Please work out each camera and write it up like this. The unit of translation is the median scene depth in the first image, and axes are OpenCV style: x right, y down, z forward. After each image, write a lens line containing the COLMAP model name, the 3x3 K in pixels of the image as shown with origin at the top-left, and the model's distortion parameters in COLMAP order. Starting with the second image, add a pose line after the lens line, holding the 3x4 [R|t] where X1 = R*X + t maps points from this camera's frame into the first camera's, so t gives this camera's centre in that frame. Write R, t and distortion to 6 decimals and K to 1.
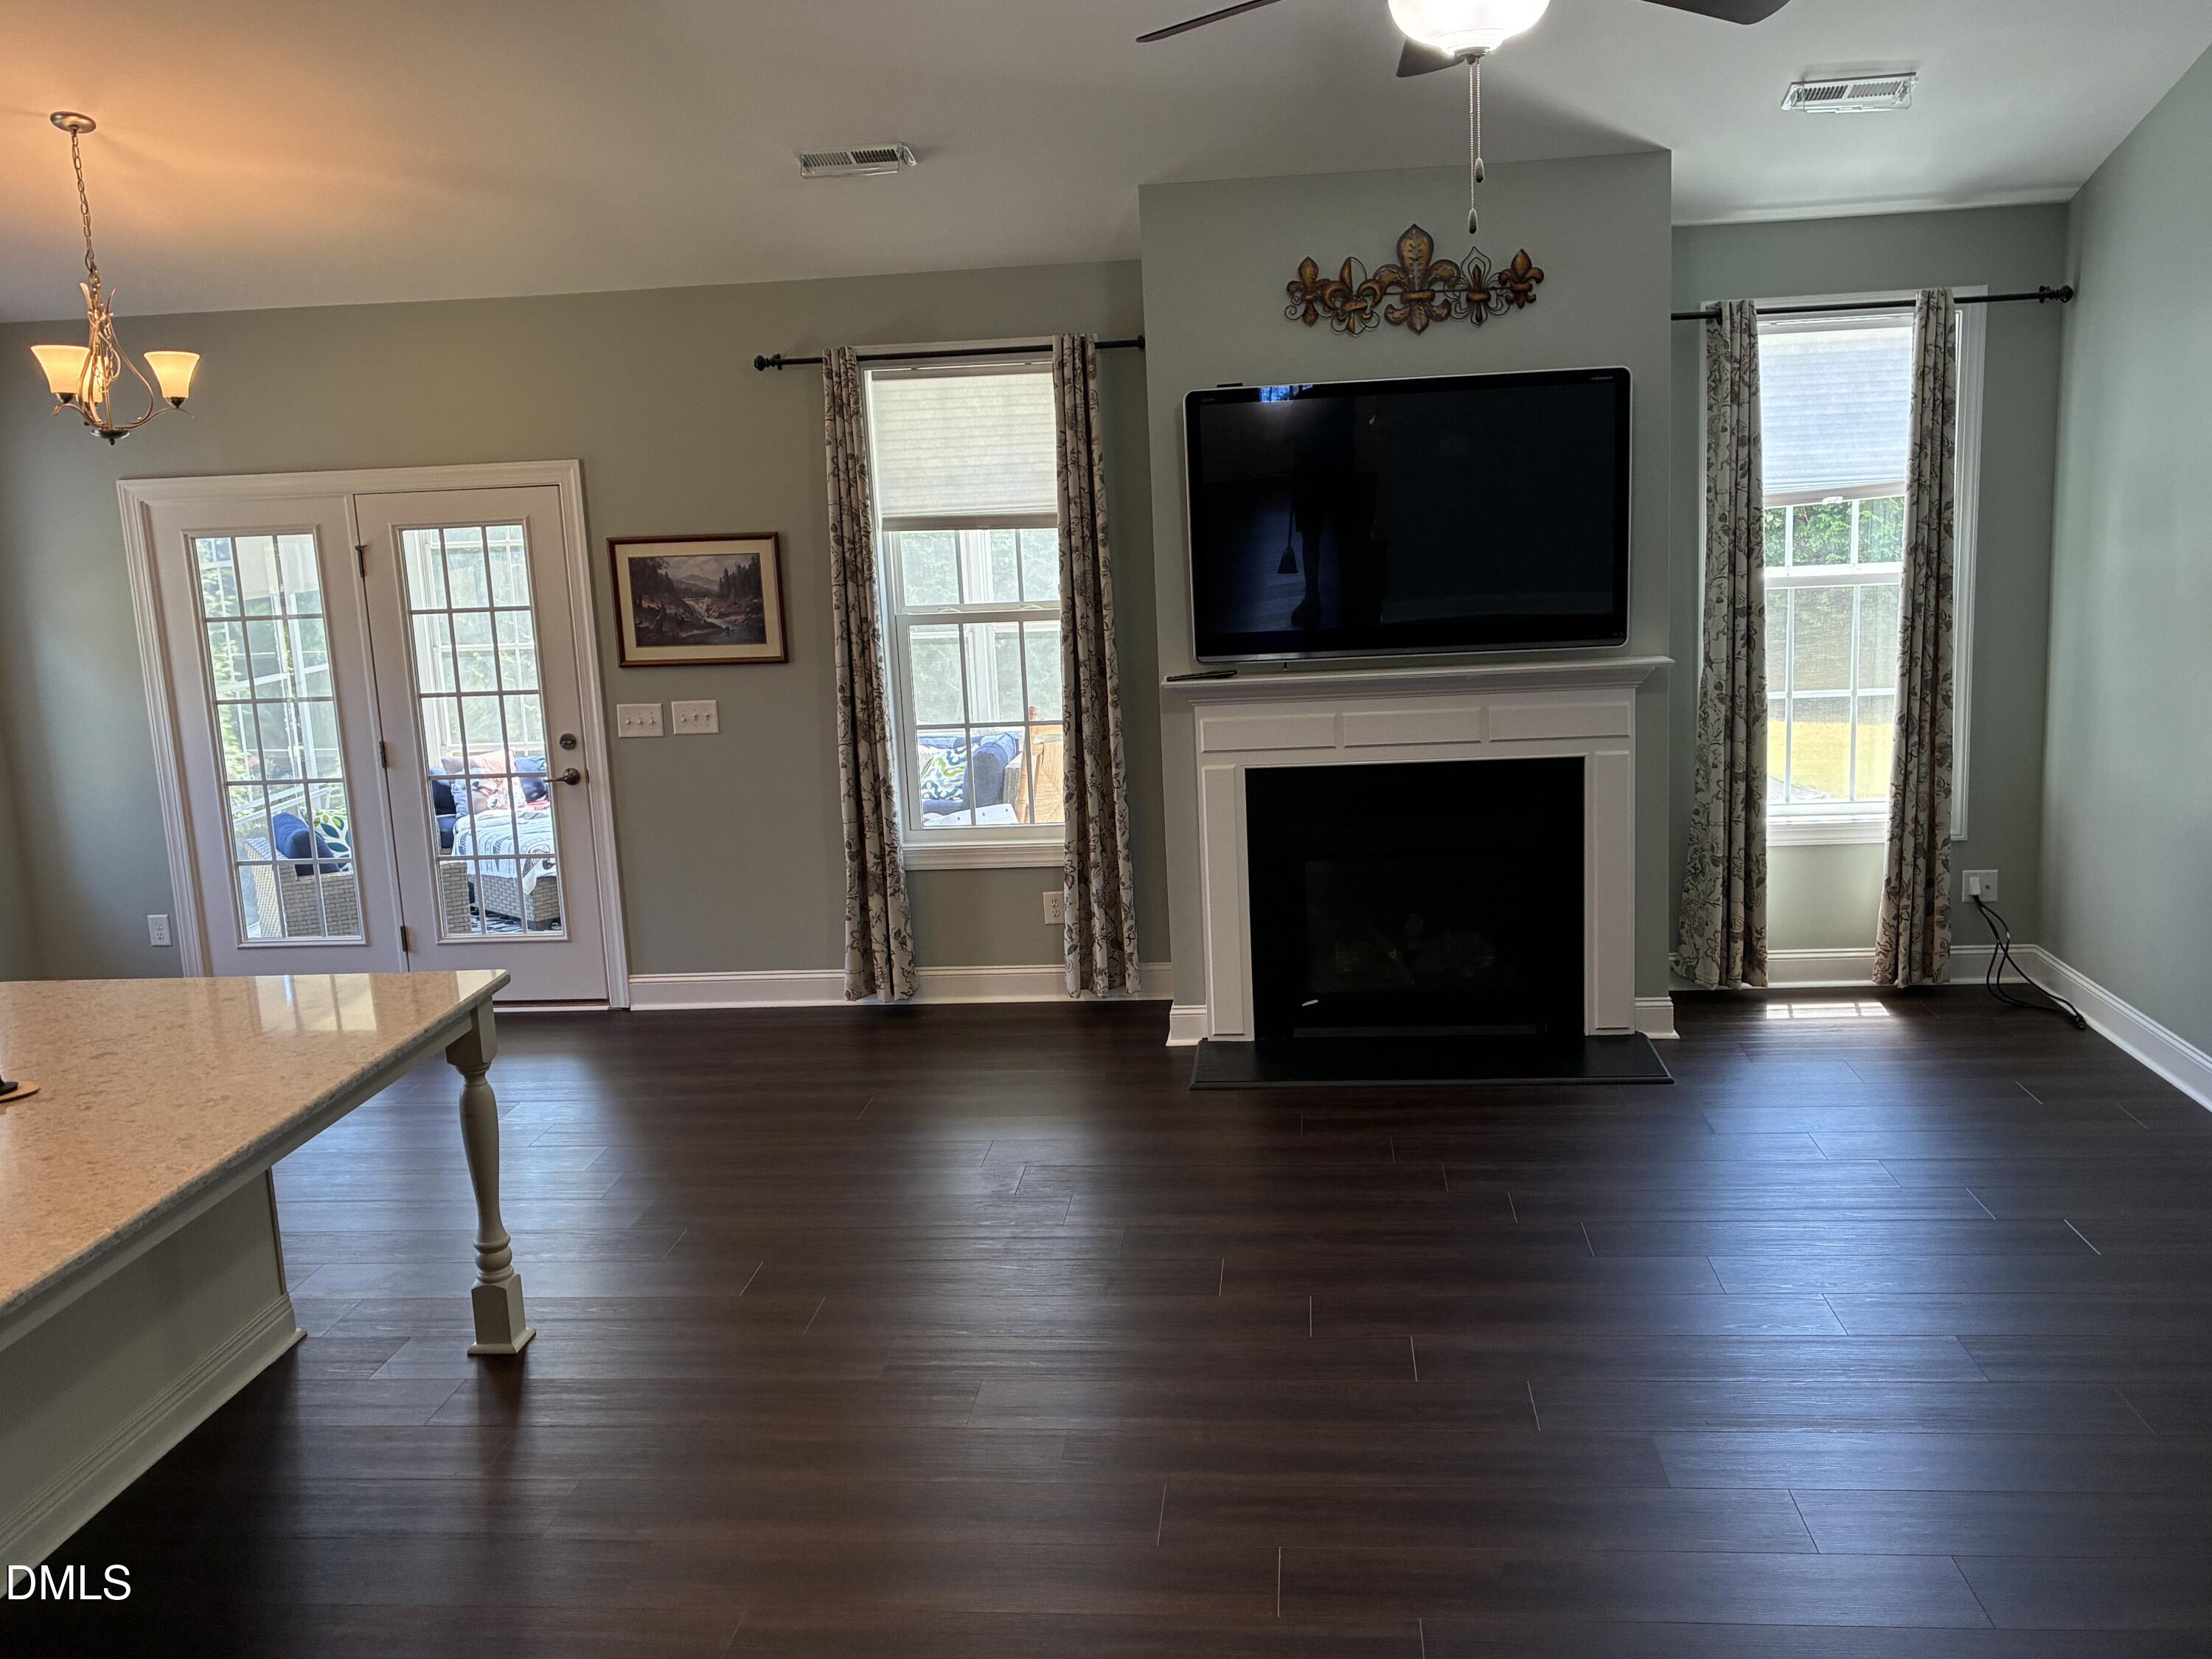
lens RADIAL K [[1955.5, 0, 1101.4], [0, 1955.5, 844.4], [0, 0, 1]] dist [0.046654, -0.057911]
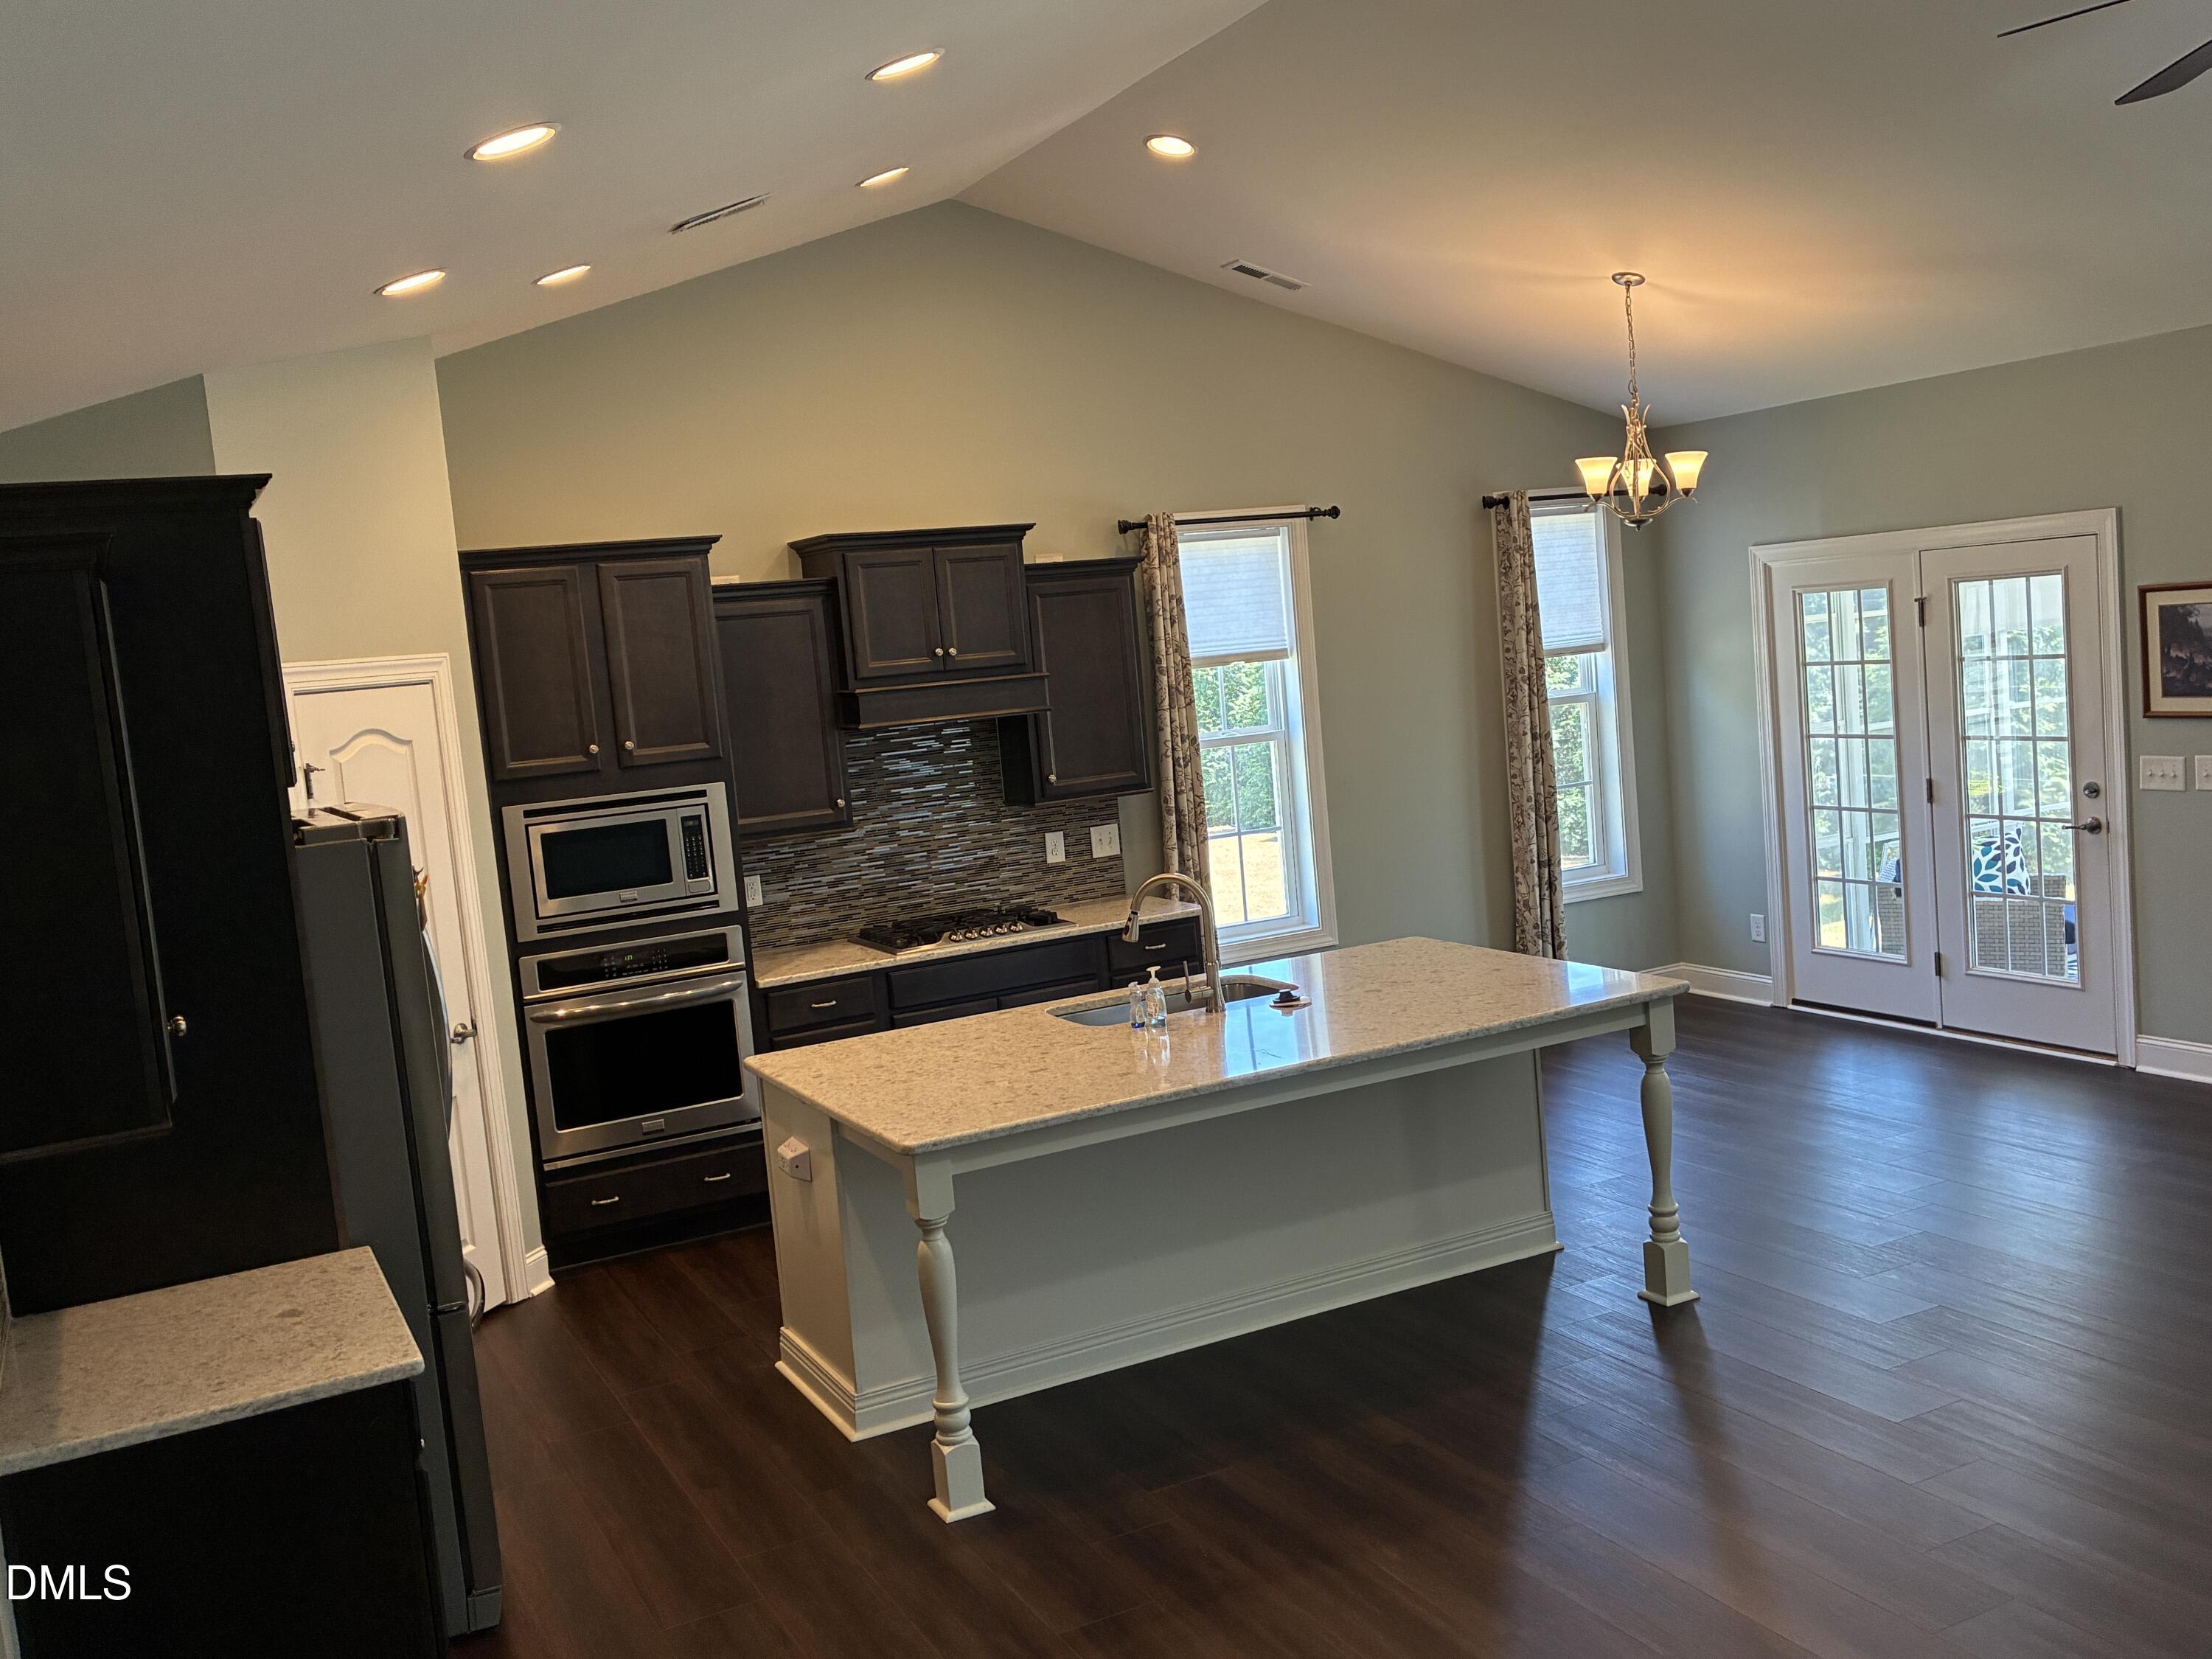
lens RADIAL K [[1955.5, 0, 1104.9], [0, 1955.5, 827.6], [0, 0, 1]] dist [0.046654, -0.057911]
pose [[0.534993, 0.082861, -0.840783, 0.315407], [-0.095526, 0.994730, 0.037249, -0.024084], [0.839439, 0.060389, 0.540089, 0.044922]]
